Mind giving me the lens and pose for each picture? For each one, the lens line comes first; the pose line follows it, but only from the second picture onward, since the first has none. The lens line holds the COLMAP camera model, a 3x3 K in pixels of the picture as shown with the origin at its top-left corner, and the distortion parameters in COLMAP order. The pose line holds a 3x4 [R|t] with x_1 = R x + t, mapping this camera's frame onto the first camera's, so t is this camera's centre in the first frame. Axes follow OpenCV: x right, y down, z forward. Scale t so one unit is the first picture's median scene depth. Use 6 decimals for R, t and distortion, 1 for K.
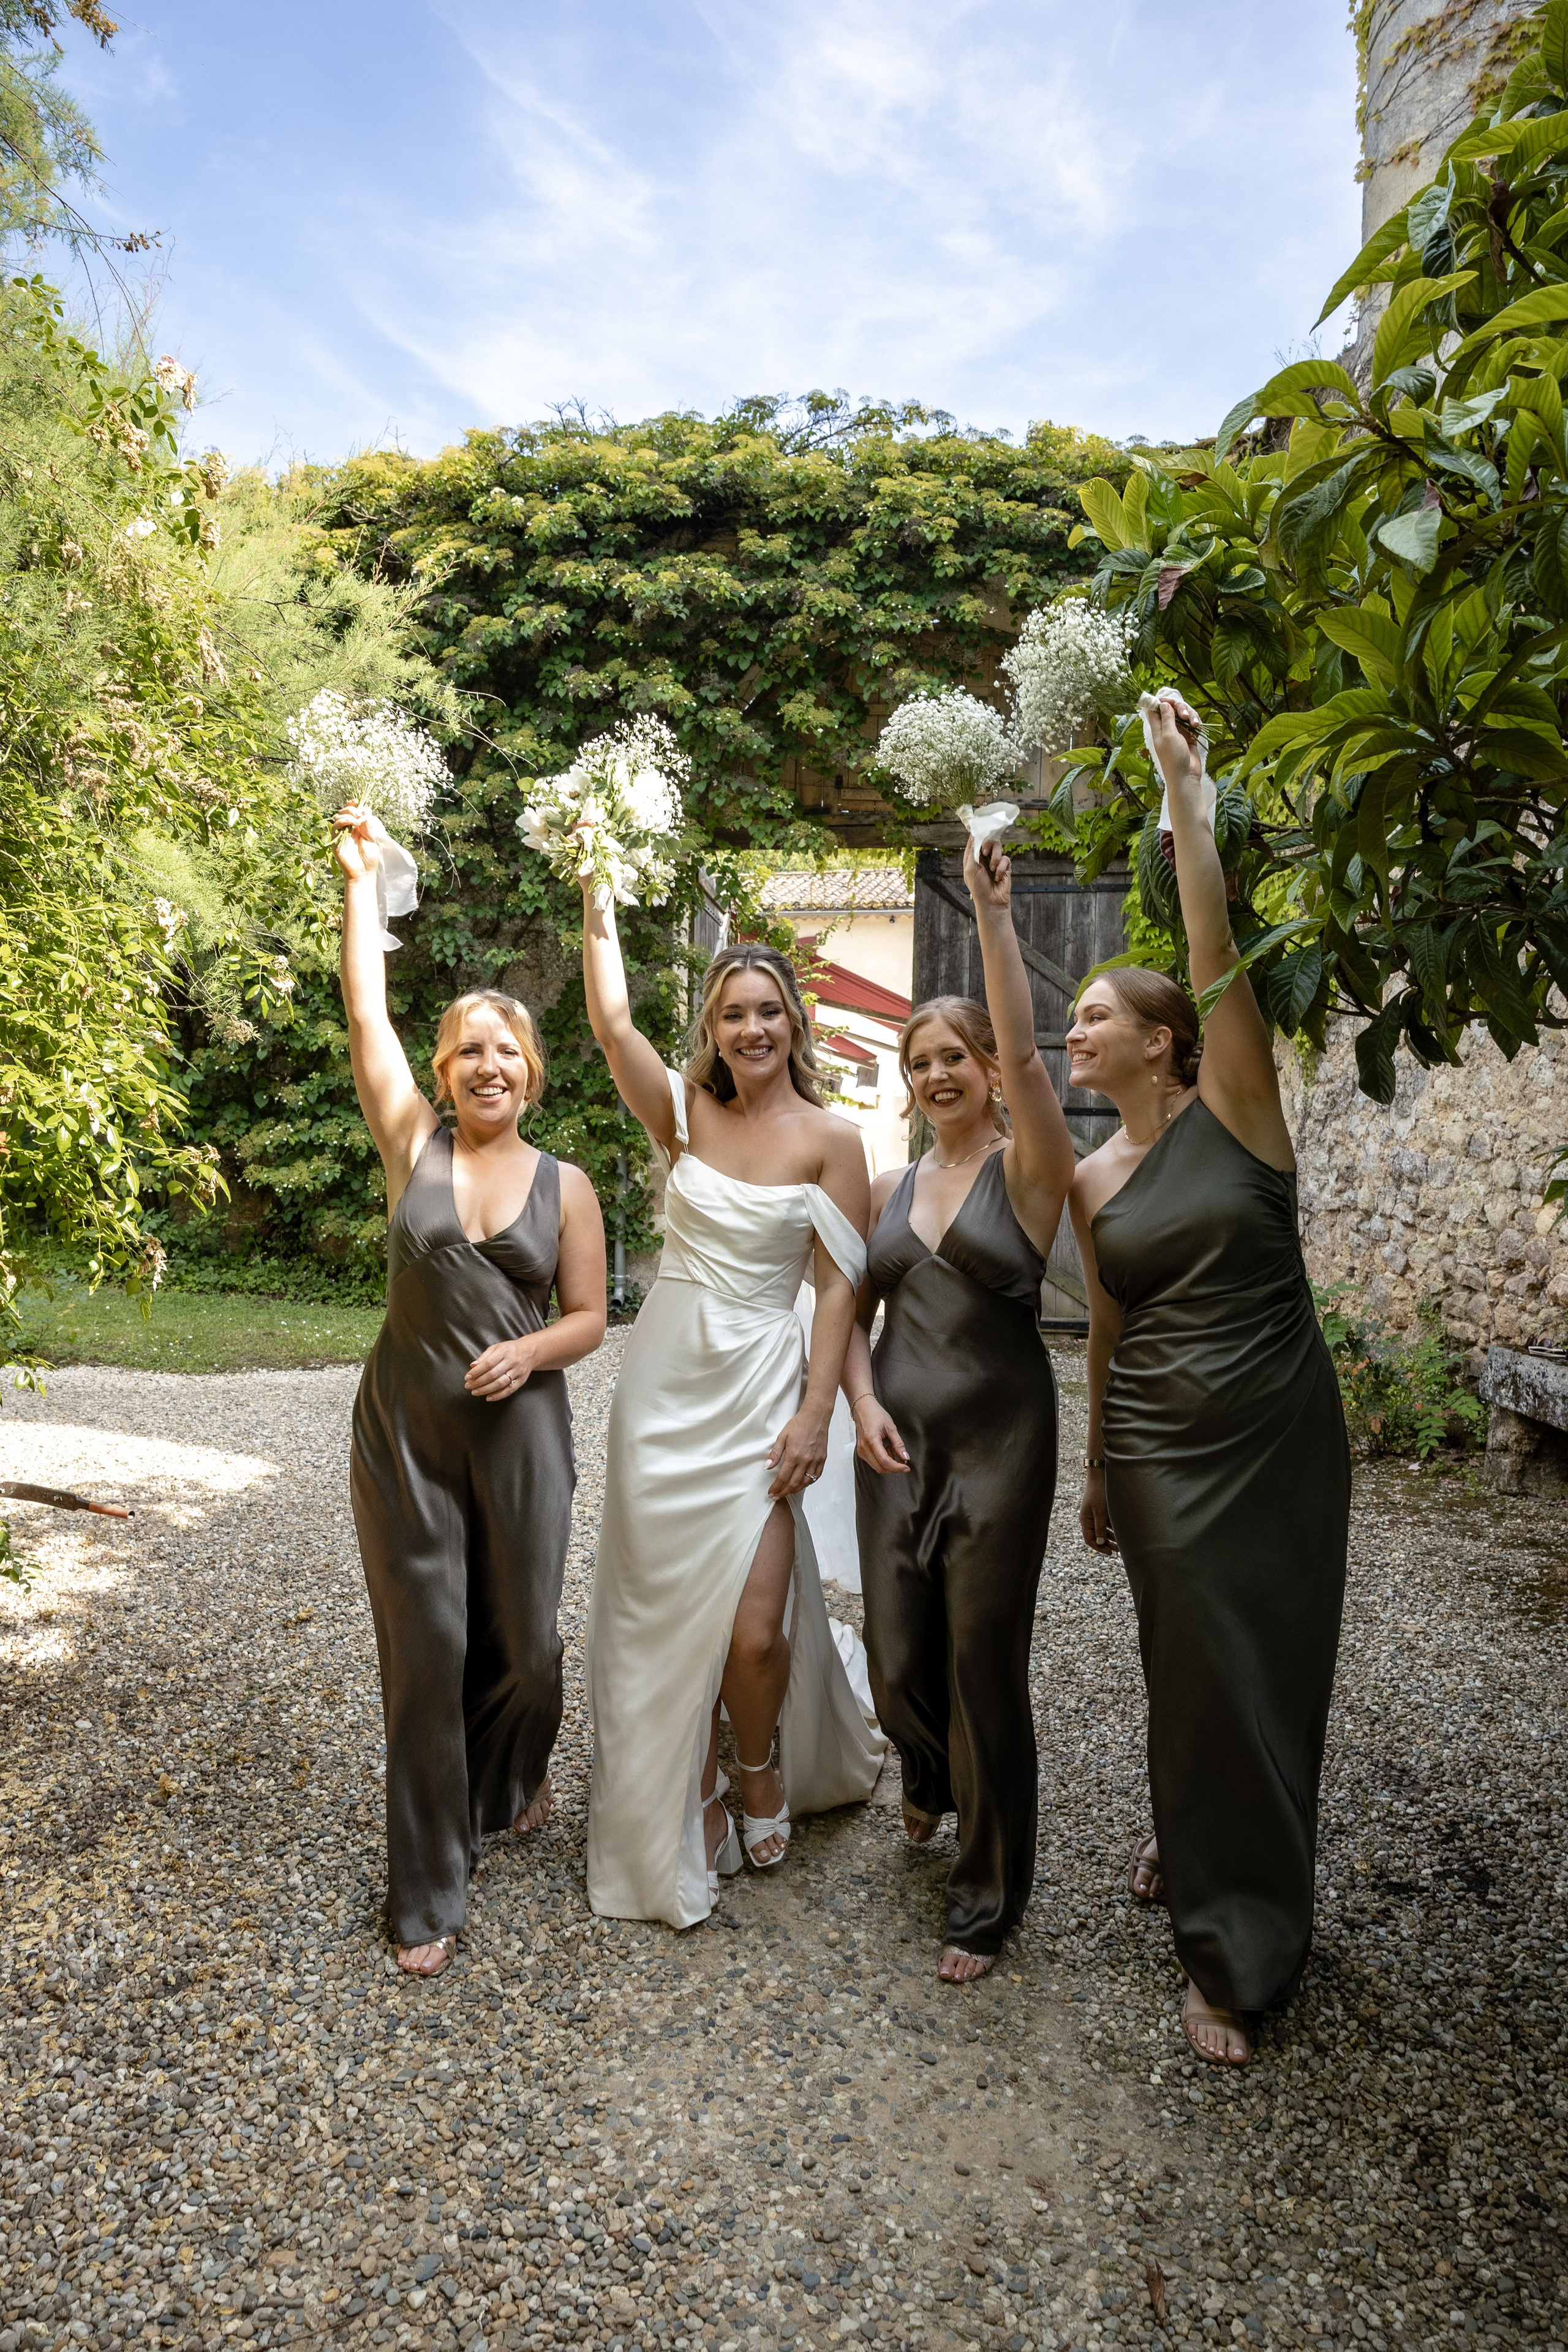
lens RADIAL K [[1751.2, 0, 788.9], [0, 1751.2, 1155.3], [0, 0, 1]] dist [-0.006928, 0.017739]
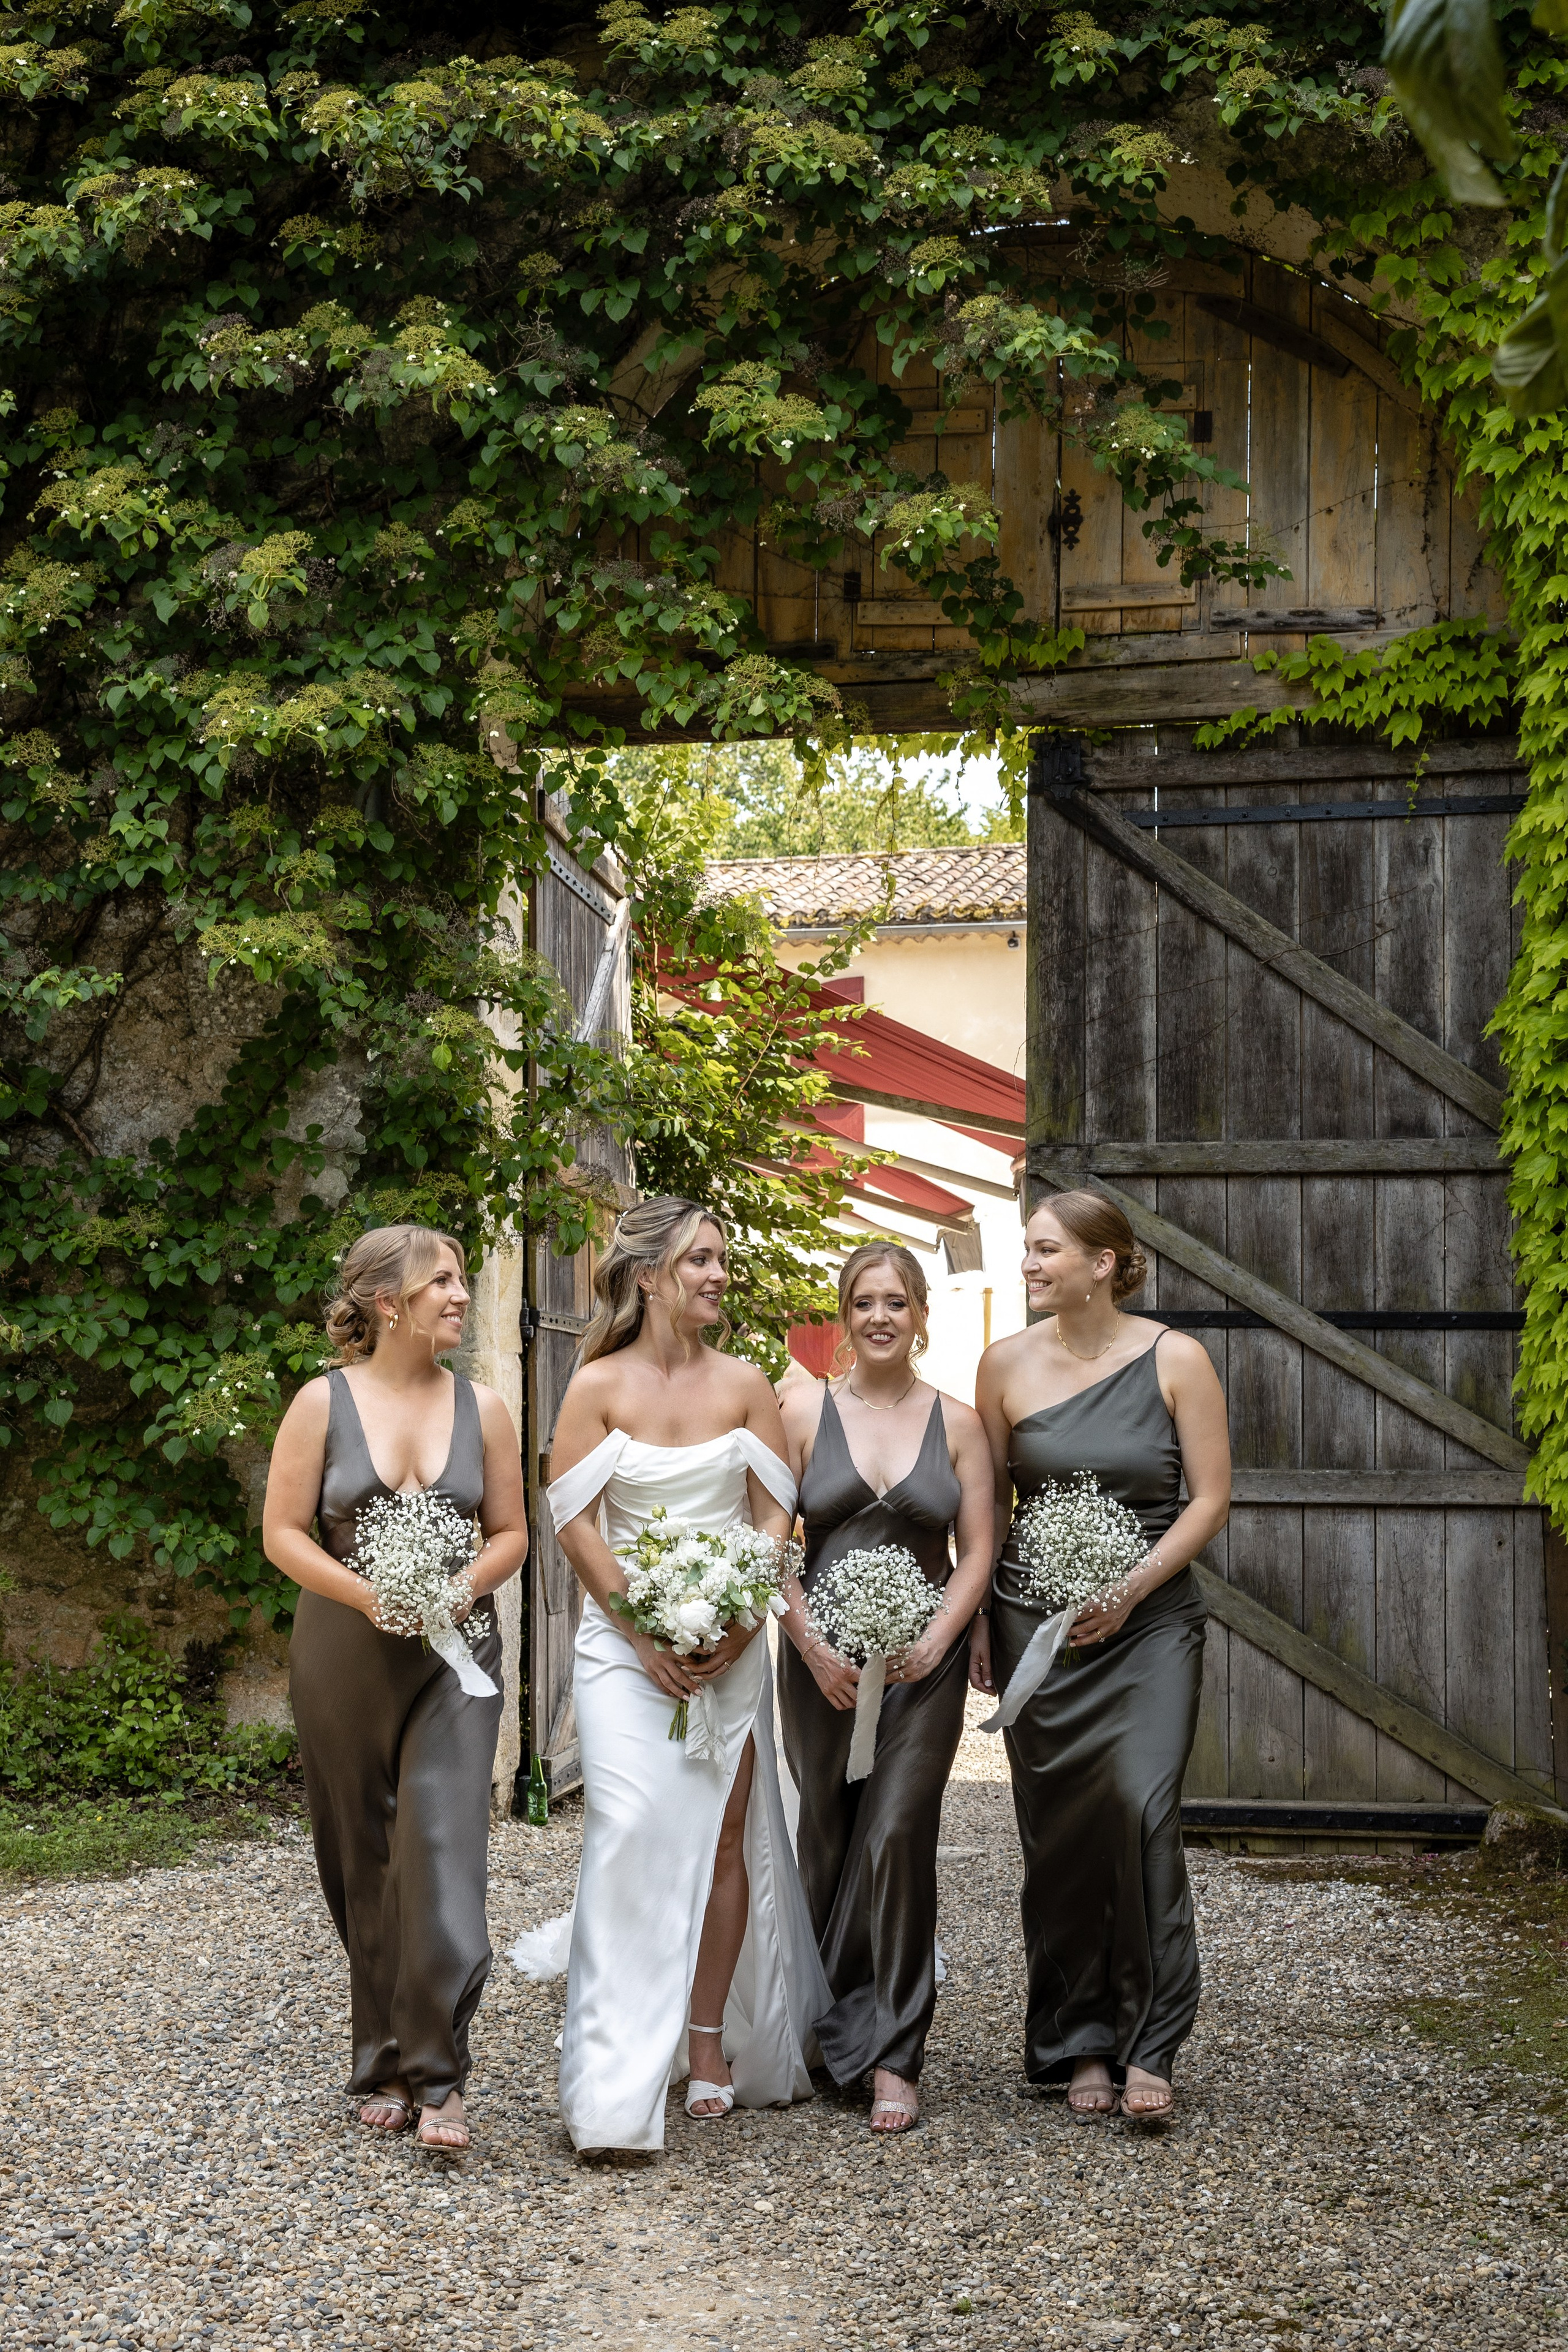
lens RADIAL K [[2804.4, 0, 788.3], [0, 2804.4, 1195.5], [0, 0, 1]] dist [0.006499, 0.000000]
pose [[0.999103, -0.017243, -0.038688, 0.040161], [0.014595, 0.997597, -0.067733, -0.012057], [0.039763, 0.067107, 0.996953, 0.321556]]
